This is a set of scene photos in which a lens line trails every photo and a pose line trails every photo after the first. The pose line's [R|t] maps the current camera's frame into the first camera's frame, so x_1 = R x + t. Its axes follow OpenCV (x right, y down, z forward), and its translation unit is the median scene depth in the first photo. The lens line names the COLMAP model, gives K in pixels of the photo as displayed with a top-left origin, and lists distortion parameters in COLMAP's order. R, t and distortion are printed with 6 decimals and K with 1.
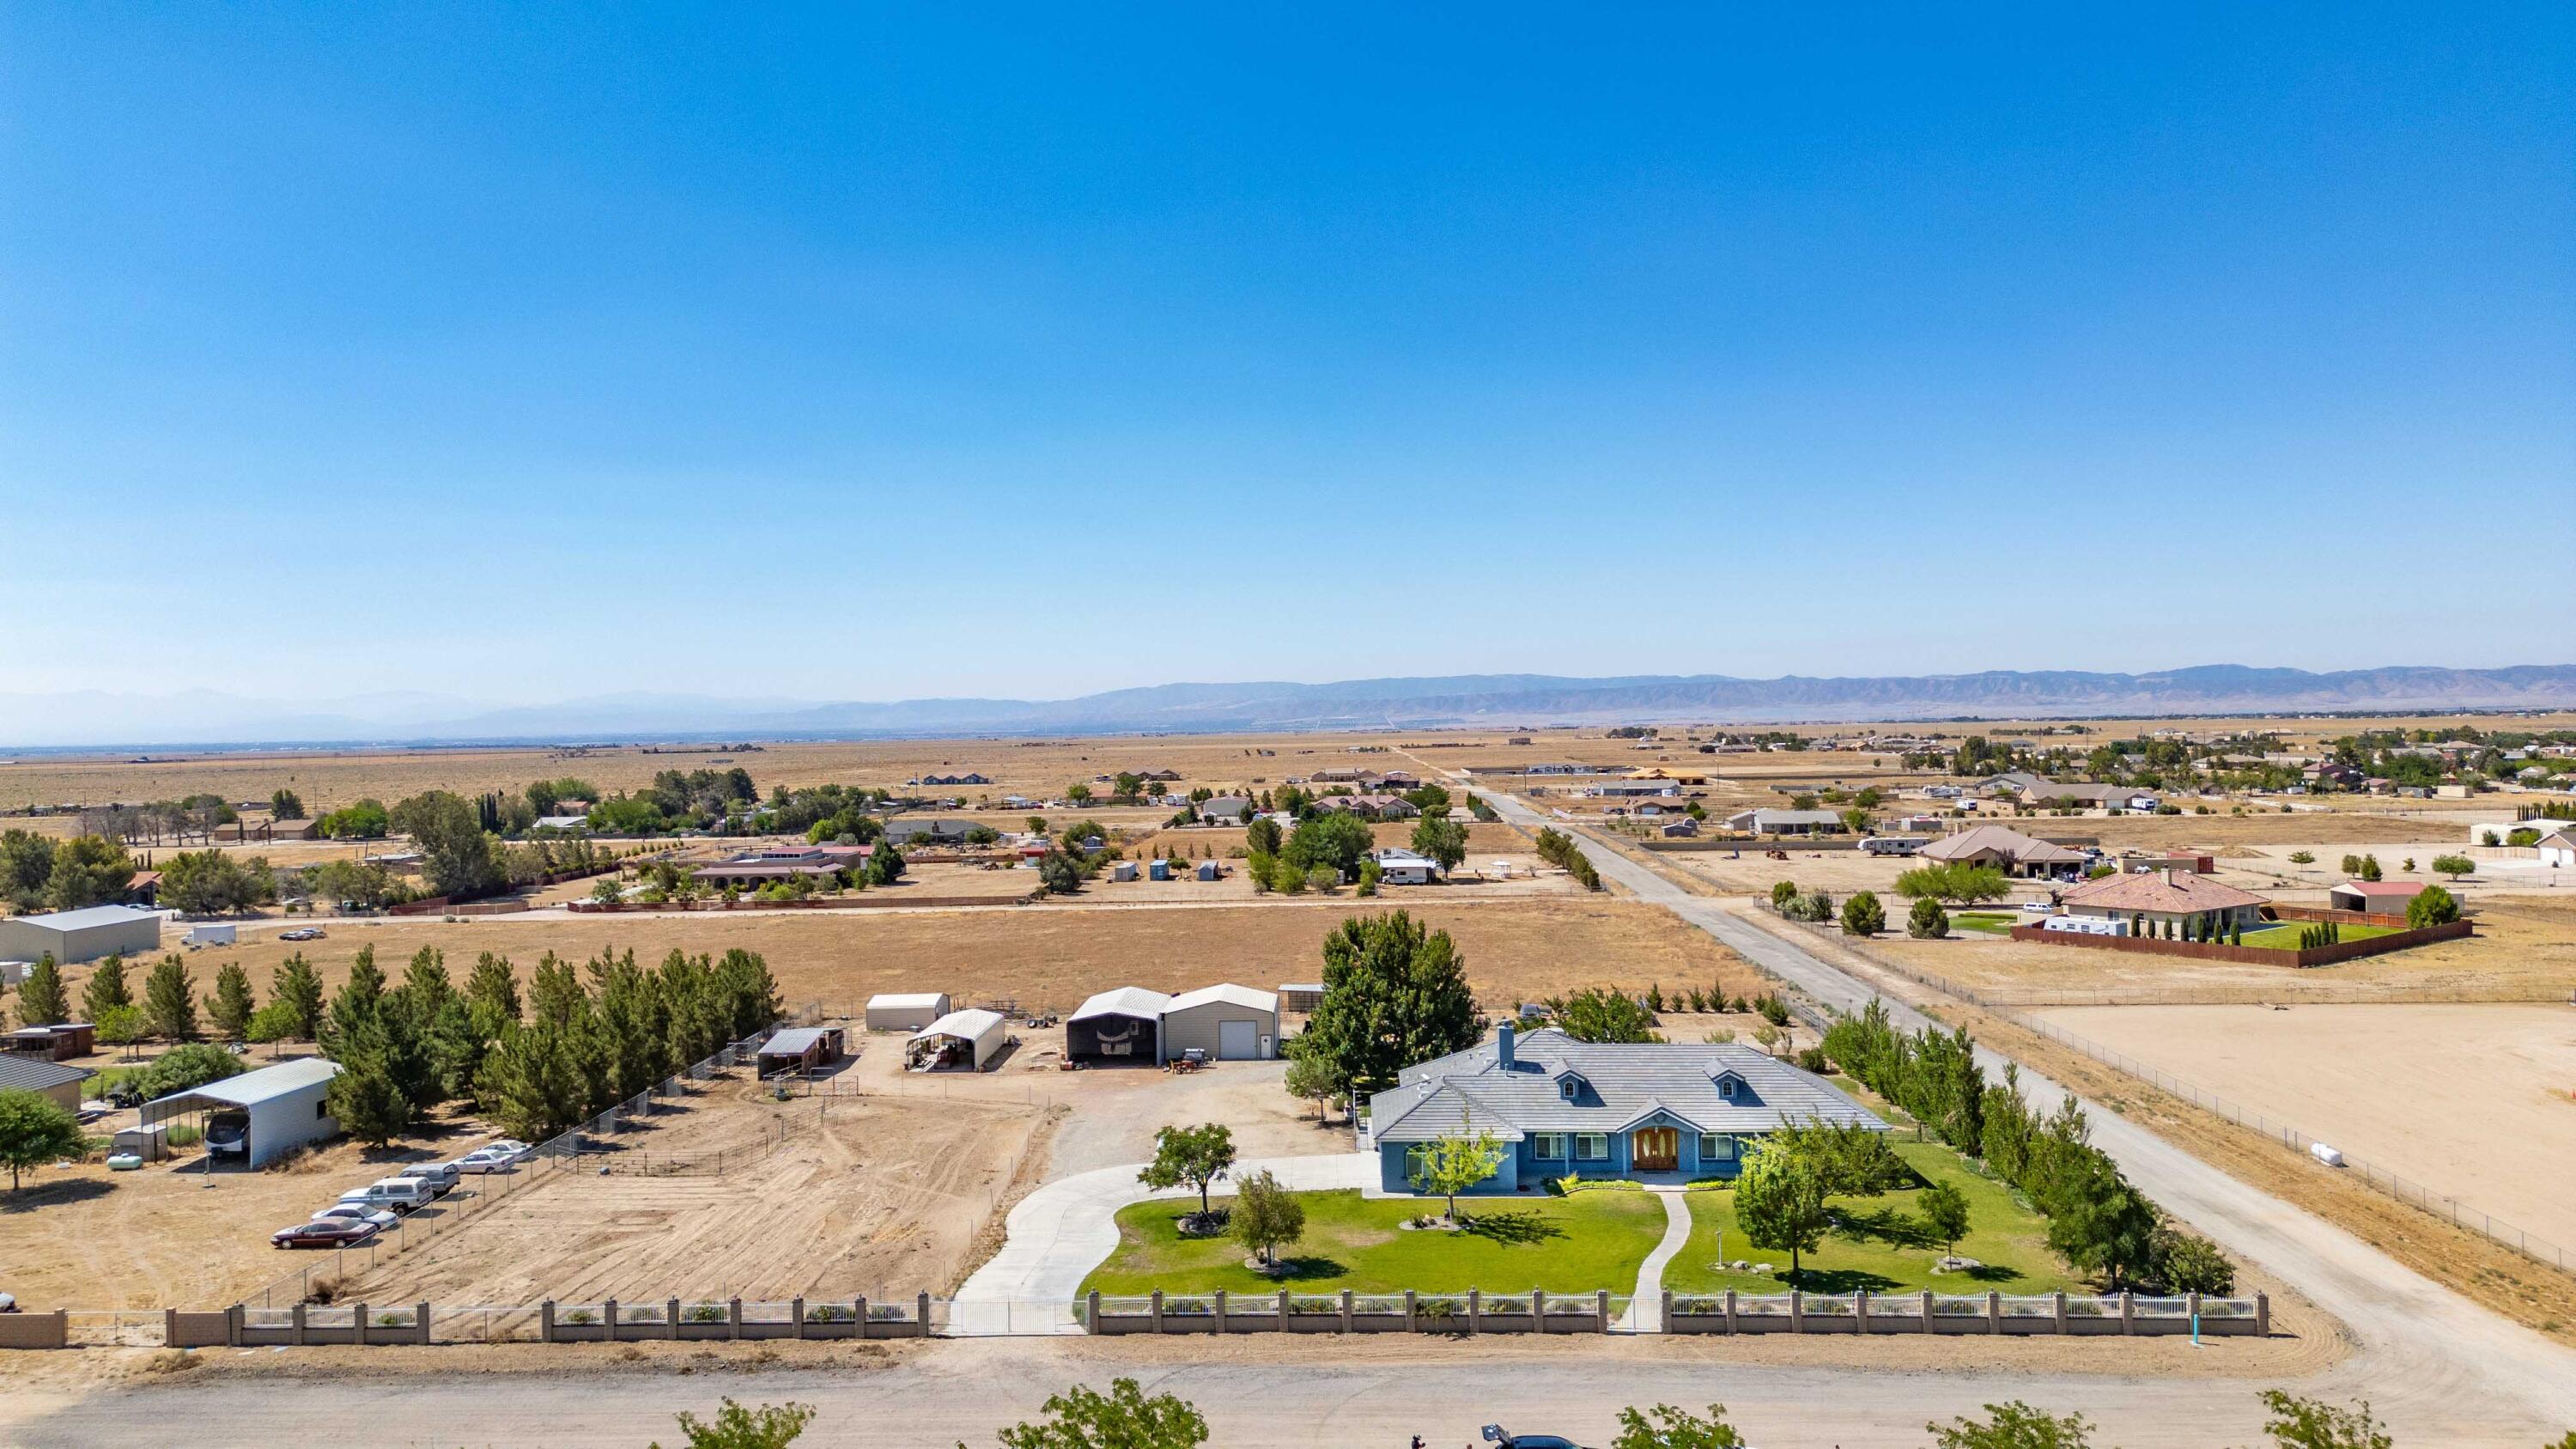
lens RADIAL K [[1846.5, 0, 1281.8], [0, 1846.5, 704.1], [0, 0, 1]] dist [0.072812, -0.074237]
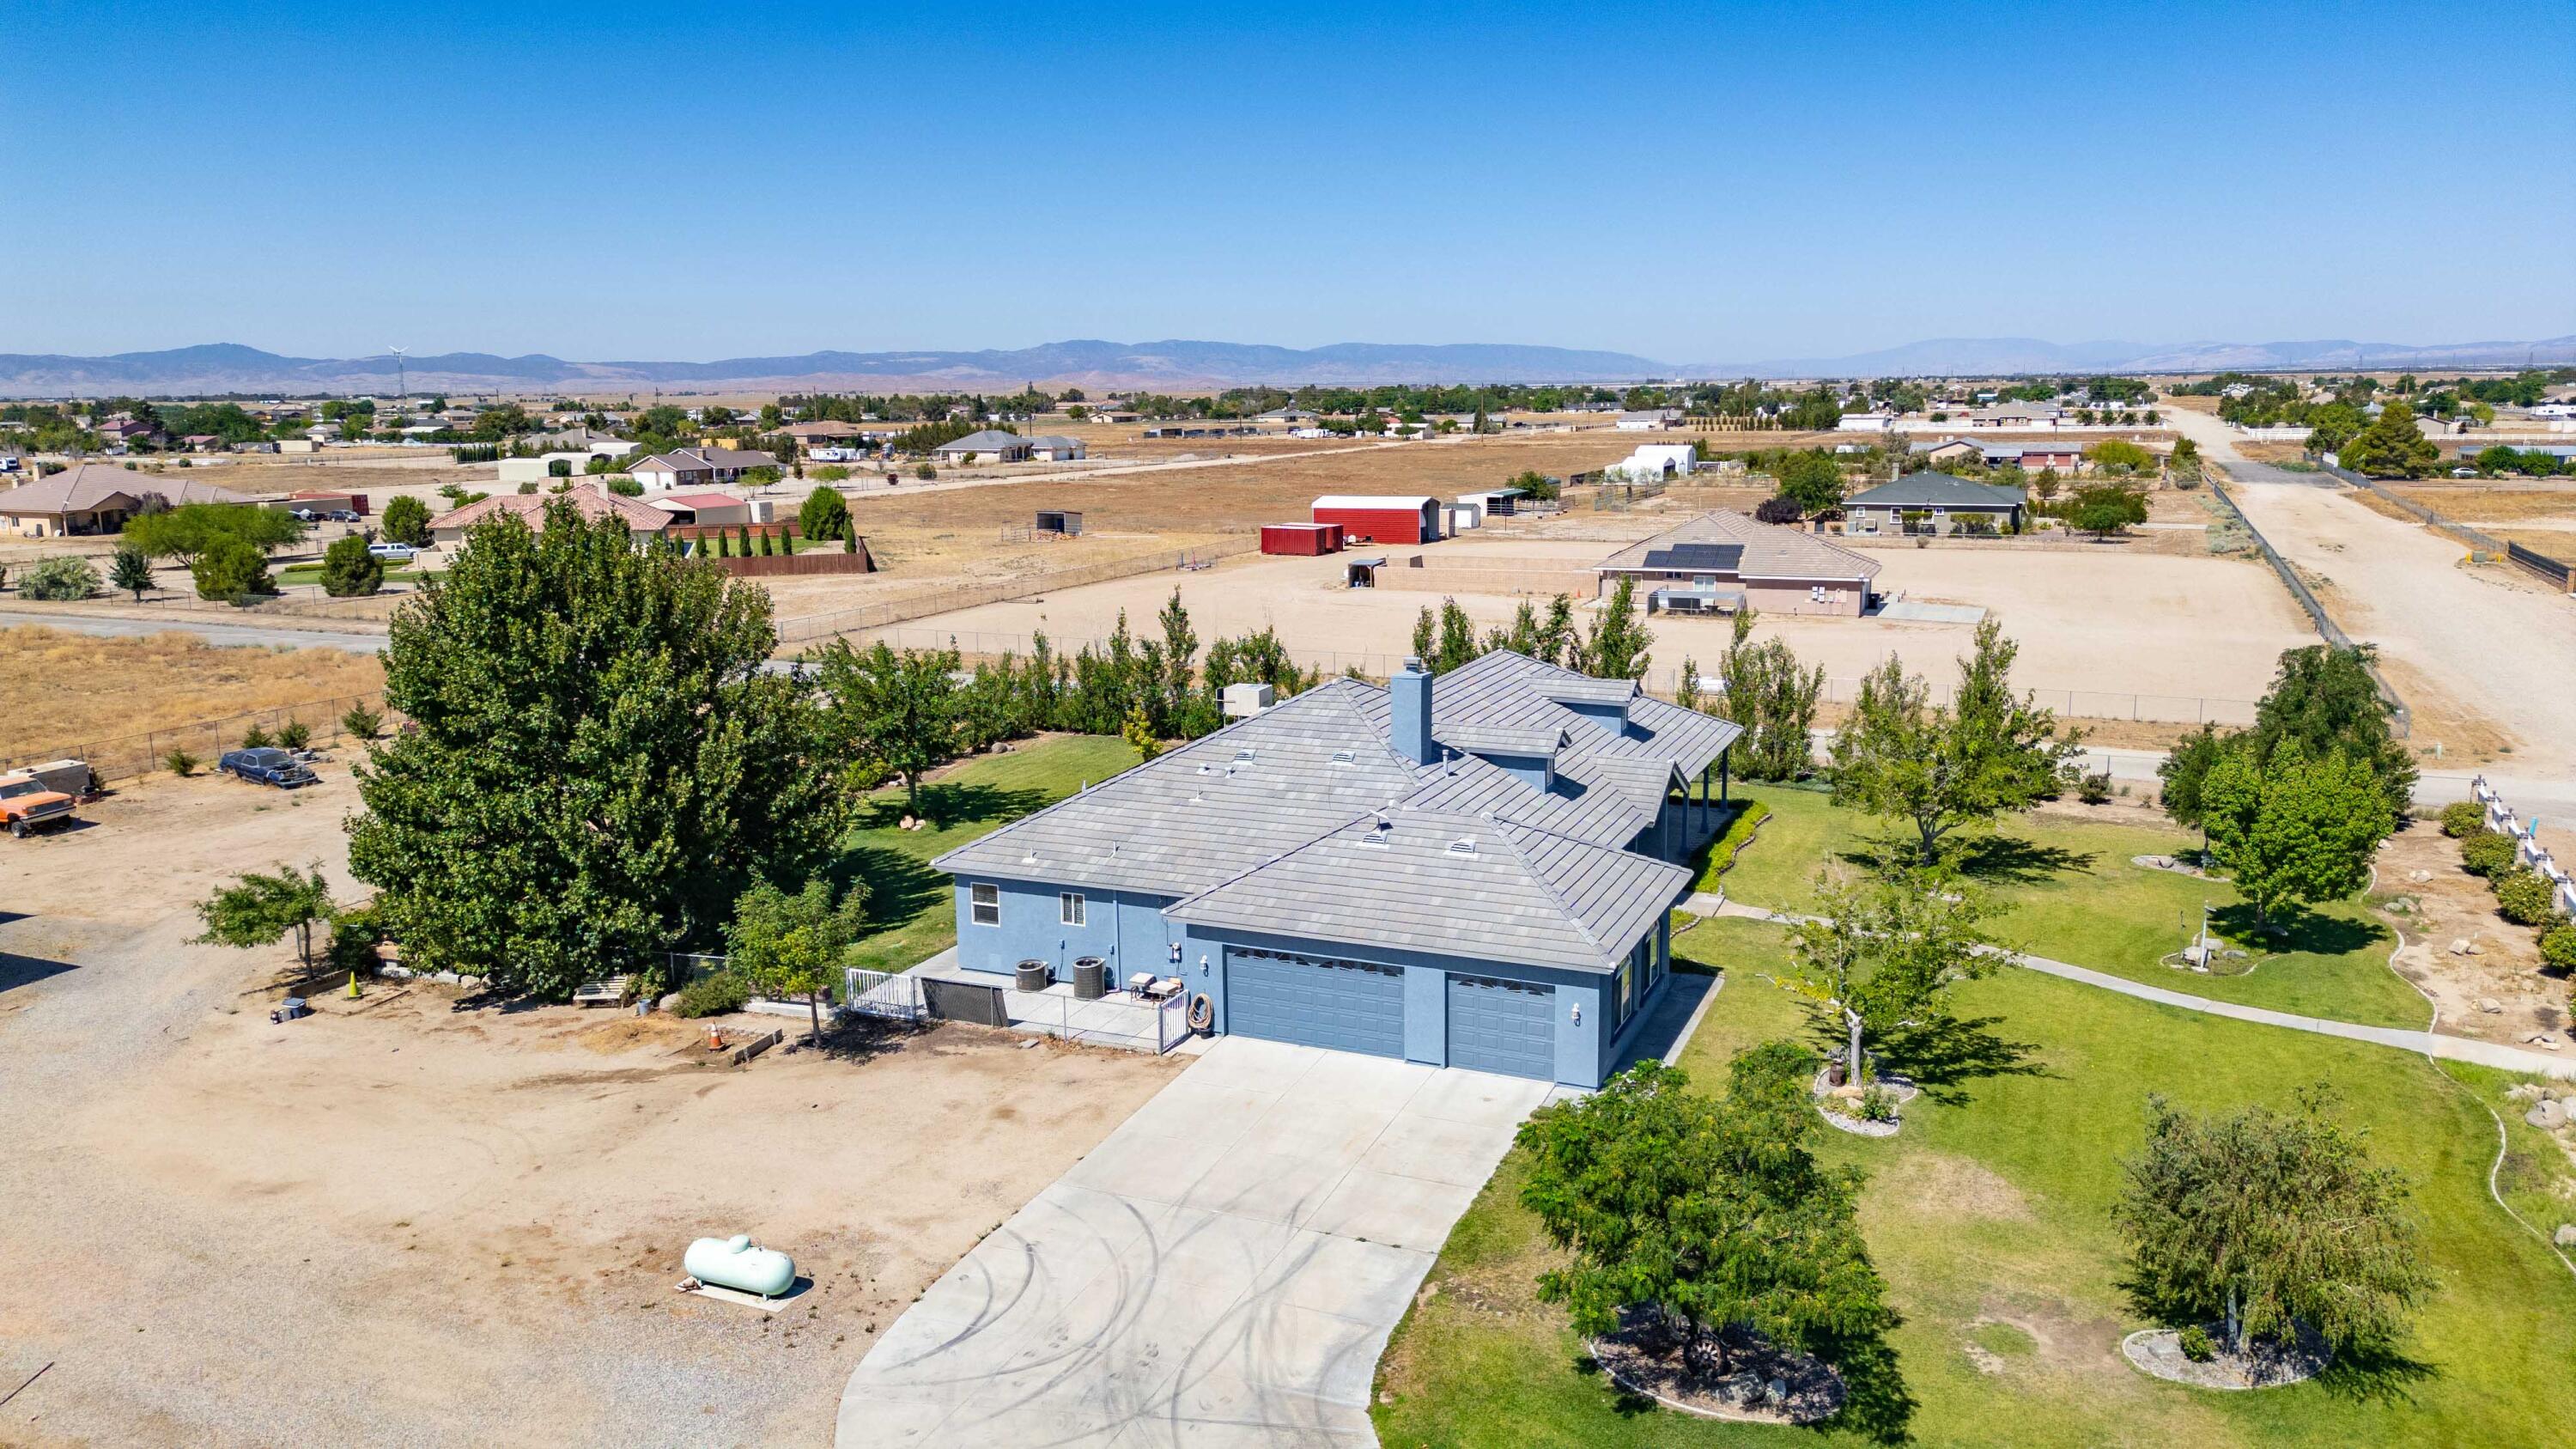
lens RADIAL K [[1846.5, 0, 1312.9], [0, 1846.5, 672.2], [0, 0, 1]] dist [0.072812, -0.074237]
pose [[0.373128, -0.134330, 0.918004, -0.105455], [-0.000011, 0.989462, 0.144791, 0.039719], [-0.927780, -0.054036, 0.369194, 0.306698]]
